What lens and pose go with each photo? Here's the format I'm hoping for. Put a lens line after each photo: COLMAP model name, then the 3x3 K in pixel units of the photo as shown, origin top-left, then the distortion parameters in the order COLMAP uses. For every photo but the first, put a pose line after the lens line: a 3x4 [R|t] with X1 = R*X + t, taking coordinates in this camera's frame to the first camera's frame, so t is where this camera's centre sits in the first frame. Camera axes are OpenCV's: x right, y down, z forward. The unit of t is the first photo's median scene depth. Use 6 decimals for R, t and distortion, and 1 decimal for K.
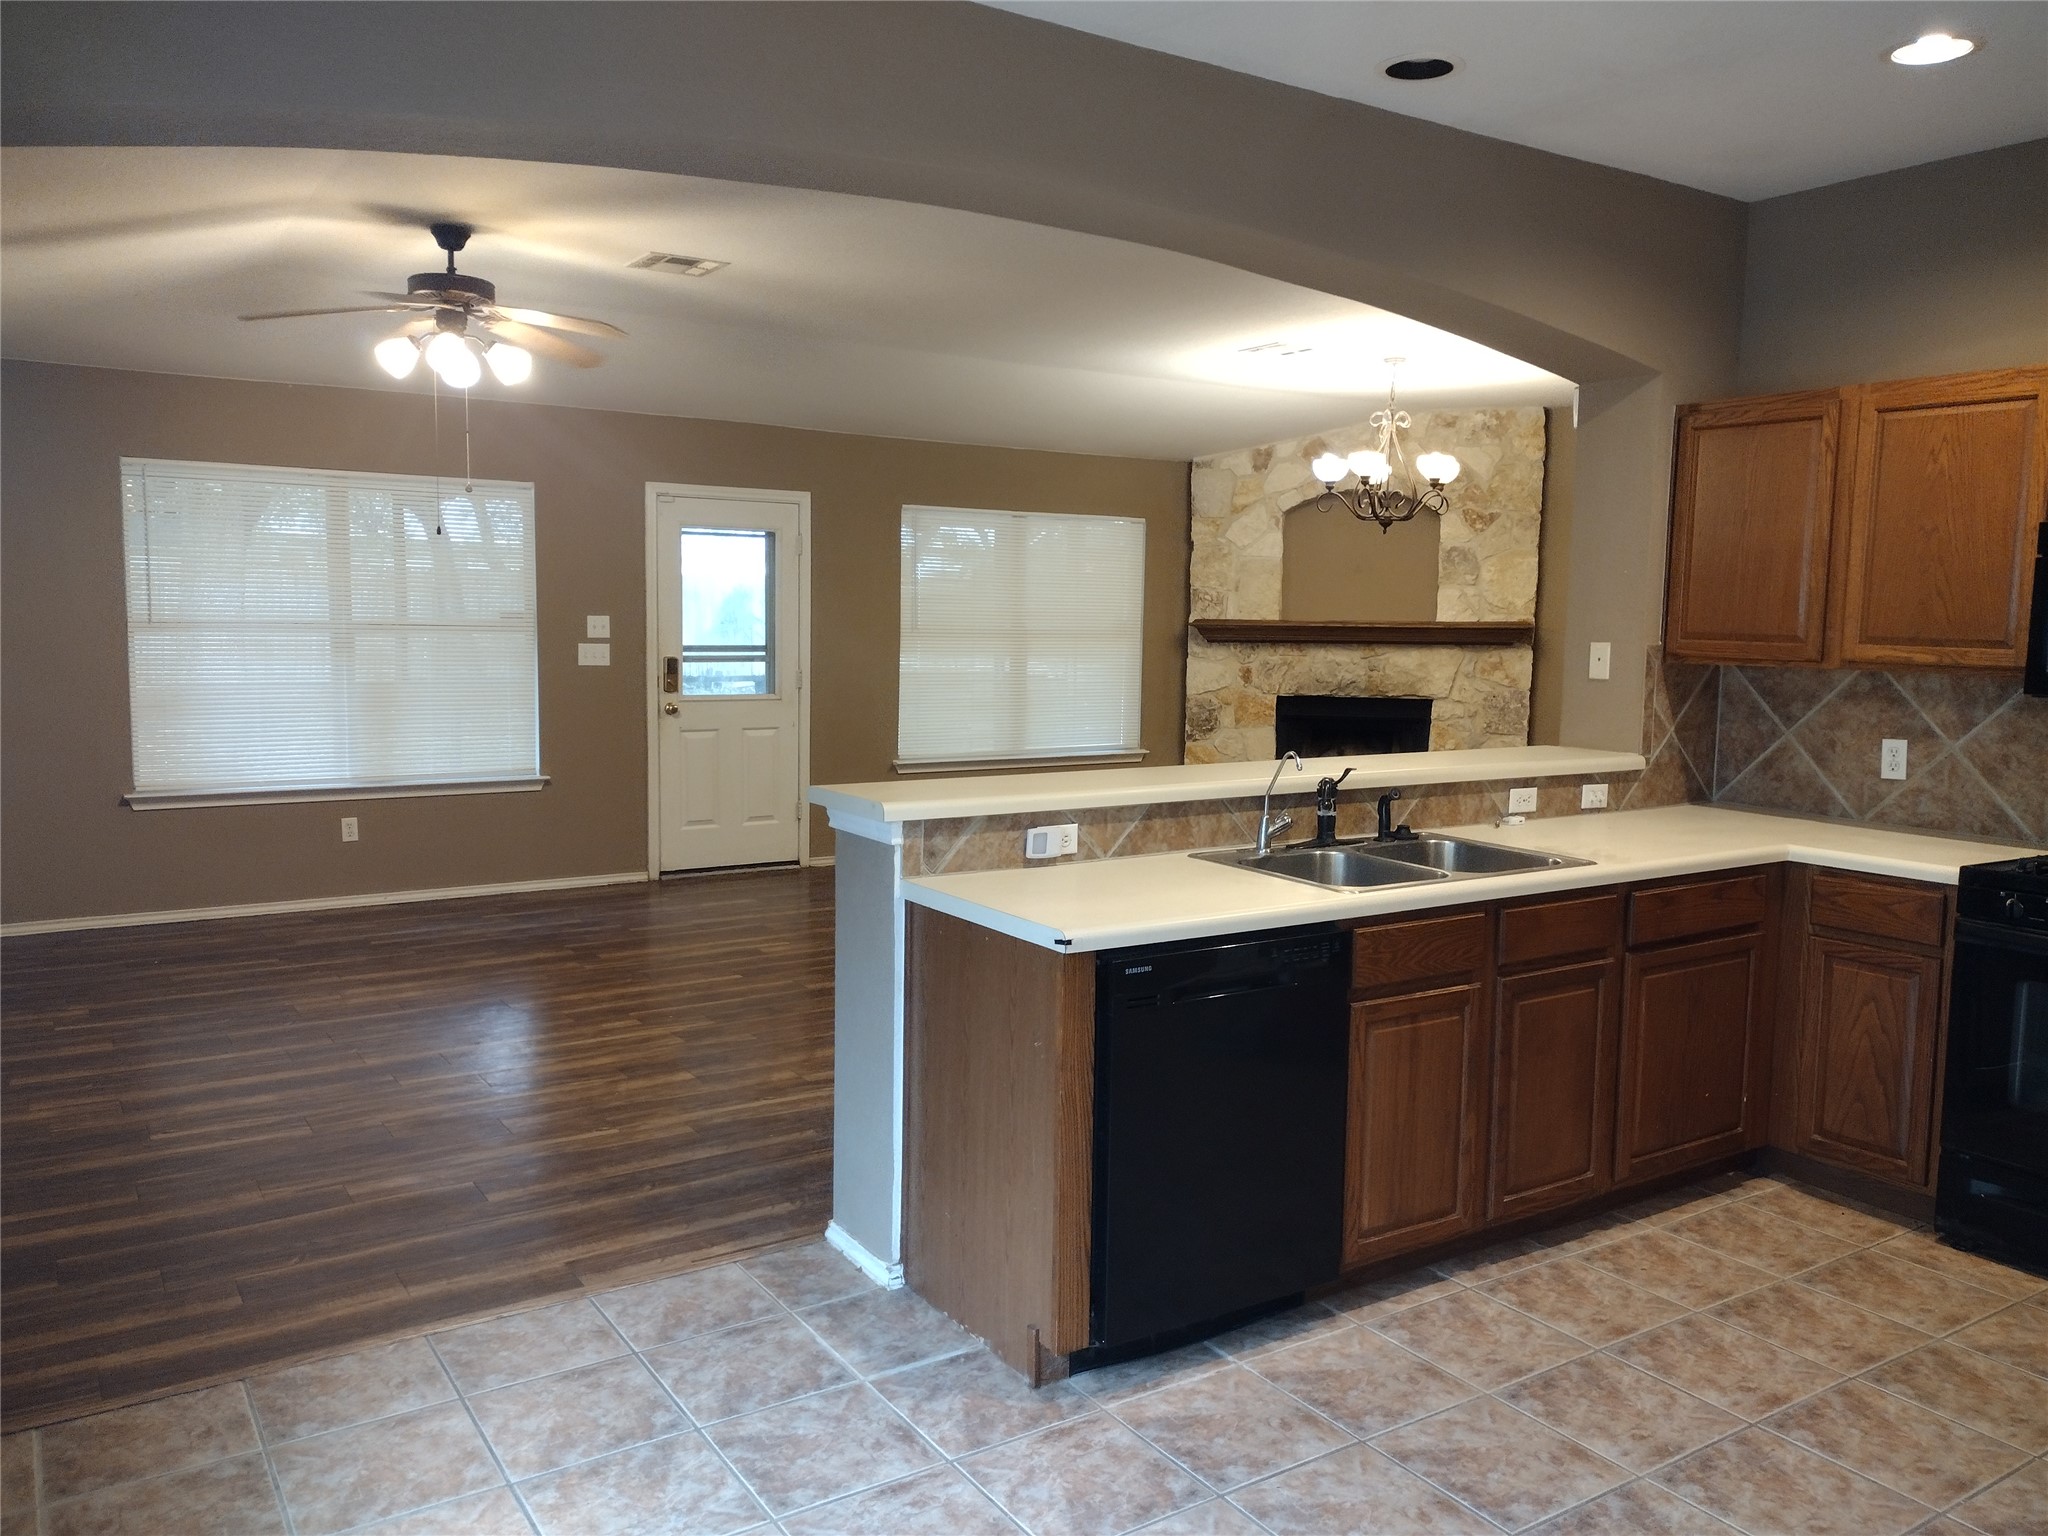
lens RADIAL K [[1539.0, 0, 1024.0], [0, 1539.0, 768.0], [0, 0, 1]] dist [0.084805, -0.113488]
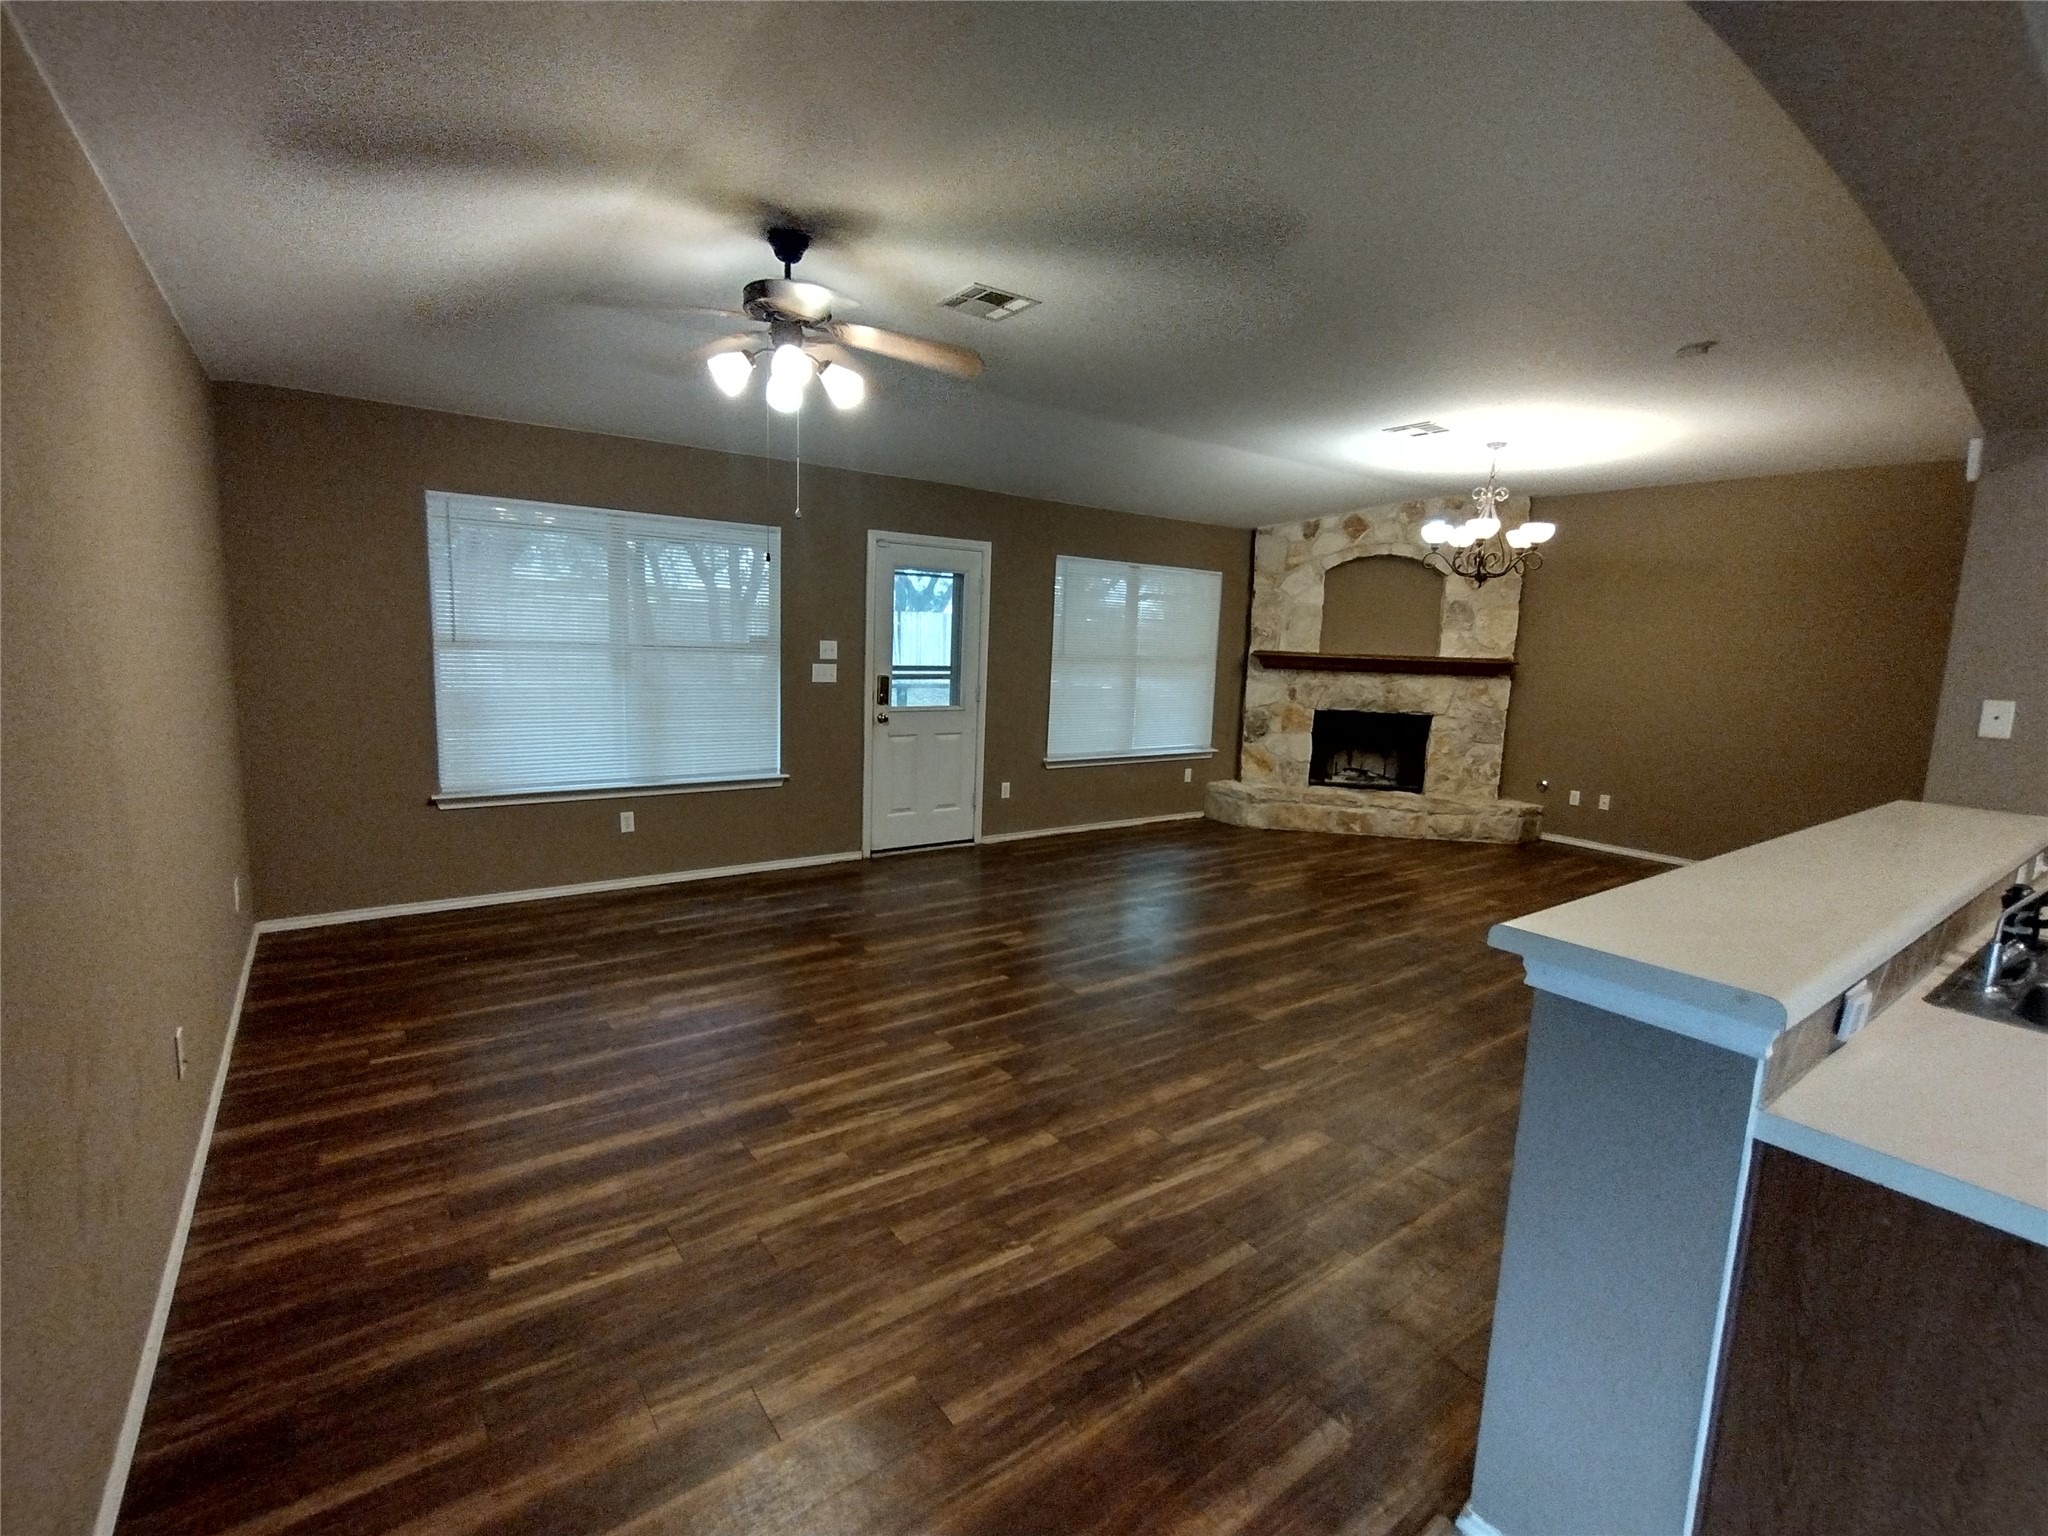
lens RADIAL K [[924.9, 0, 1019.9], [0, 924.9, 769.8], [0, 0, 1]] dist [-0.002946, 0.000033]
pose [[0.998207, 0.013430, 0.058325, -0.270440], [-0.015944, 0.998954, 0.042864, -0.051050], [-0.057688, -0.043717, 0.997377, 0.442205]]
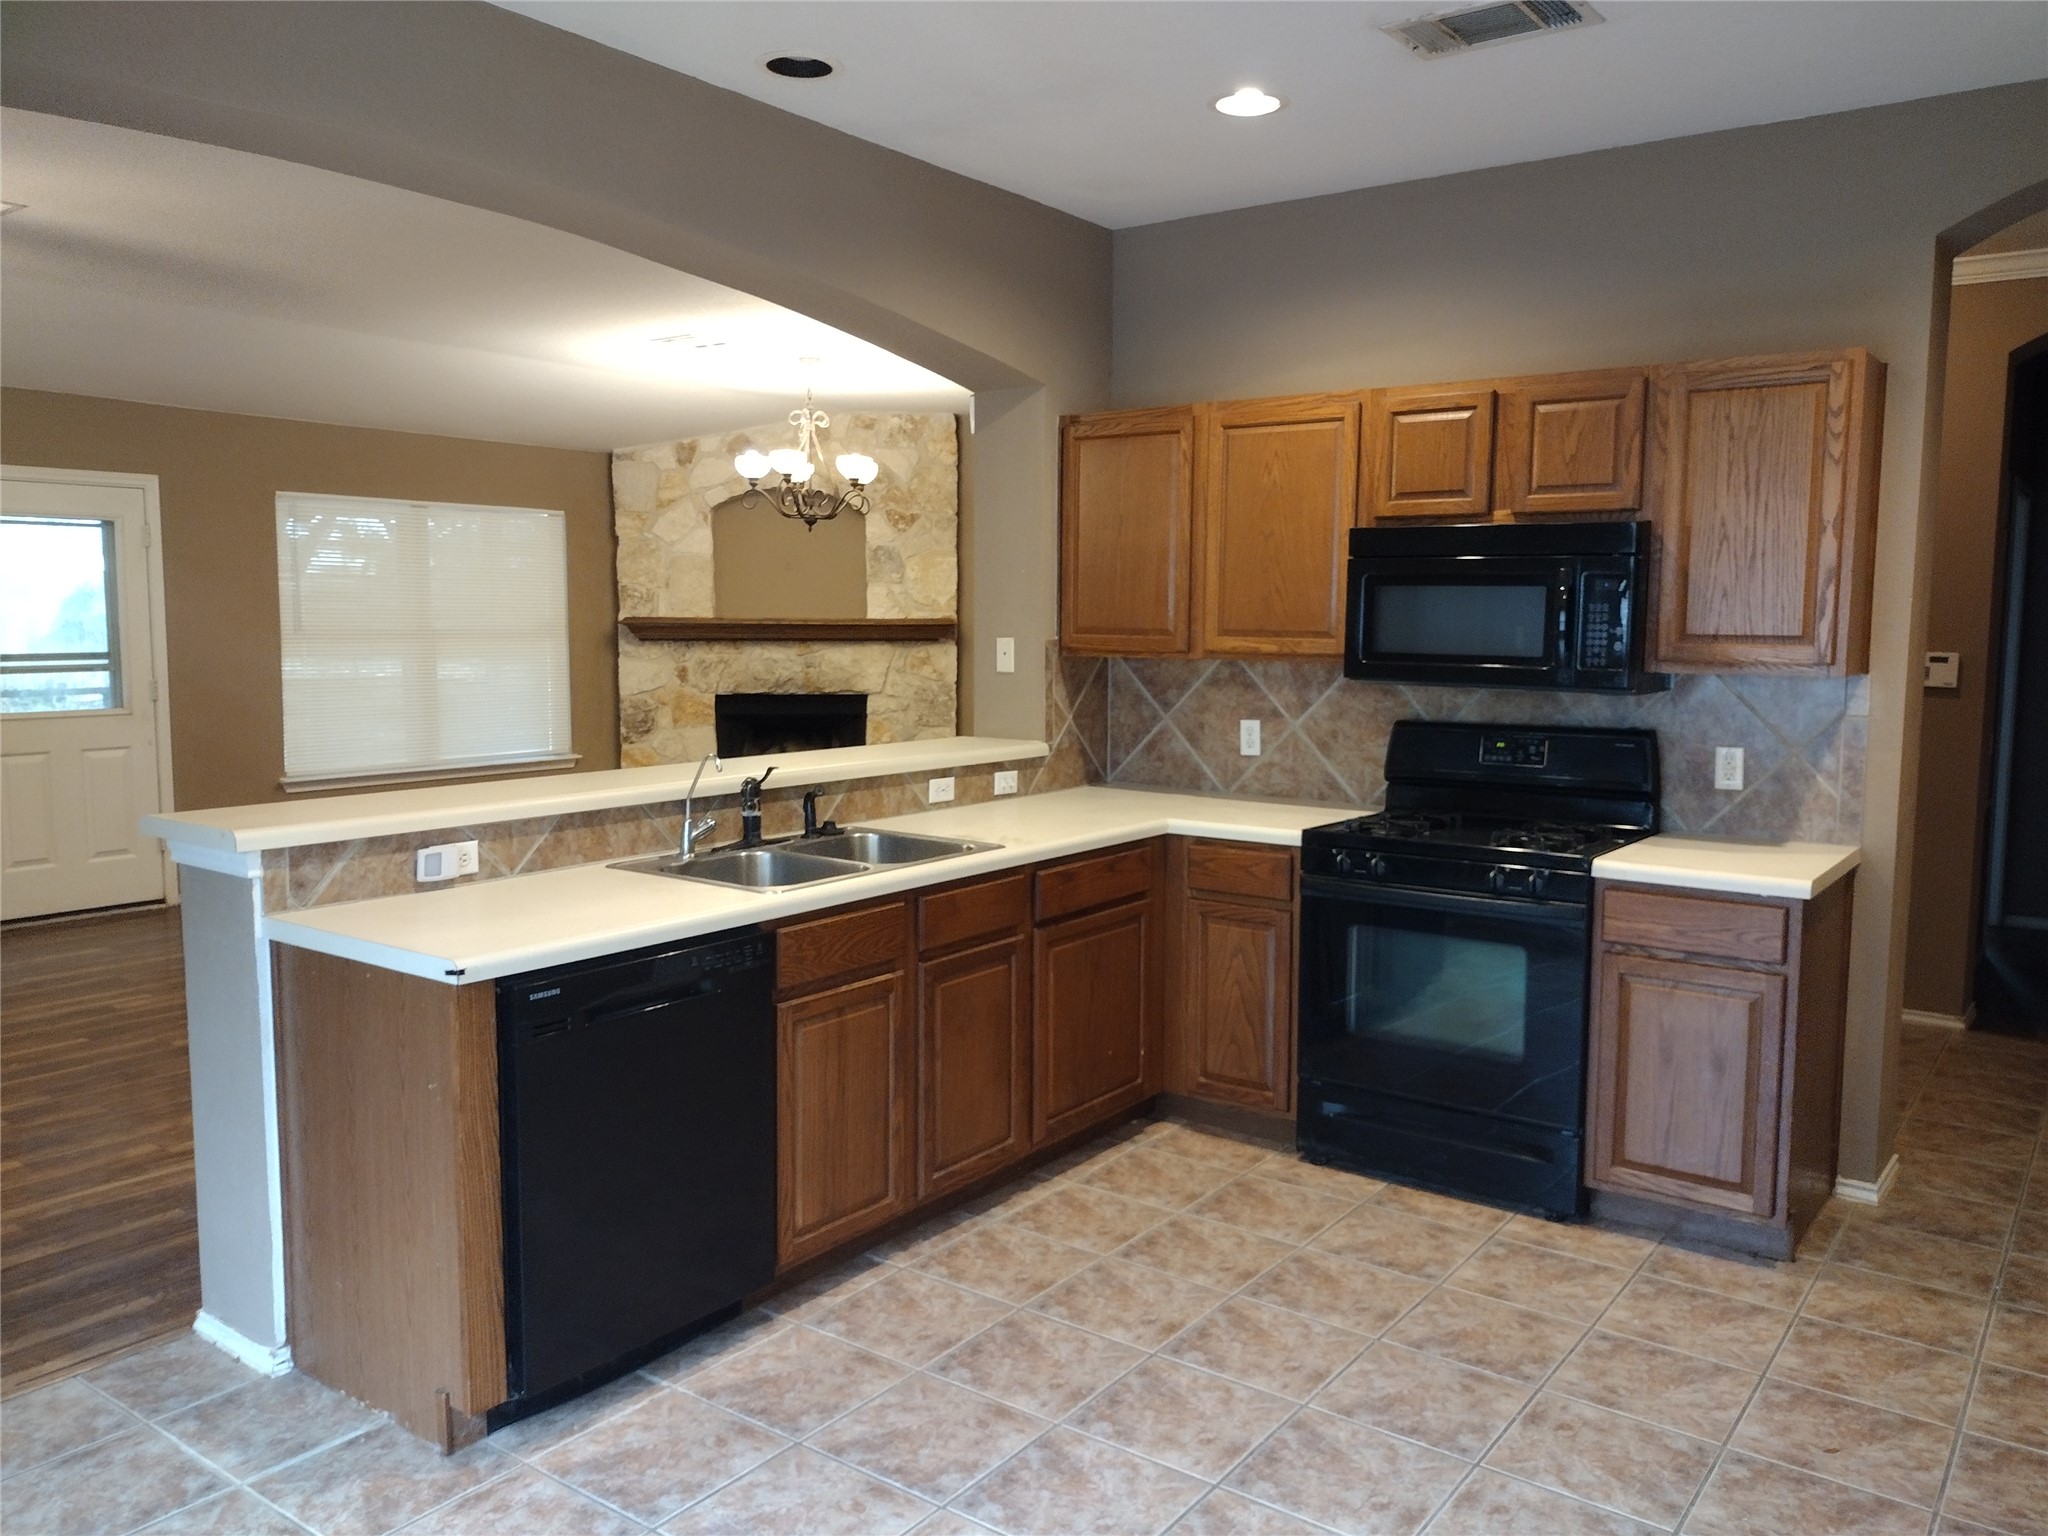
lens RADIAL K [[1539.6, 0, 1032.8], [0, 1539.6, 771.8], [0, 0, 1]] dist [0.082041, -0.128416]
pose [[0.936485, -0.045702, 0.347717, 0.017965], [0.044205, 0.998947, 0.012240, -0.001191], [-0.347910, 0.003909, 0.937520, 0.007840]]
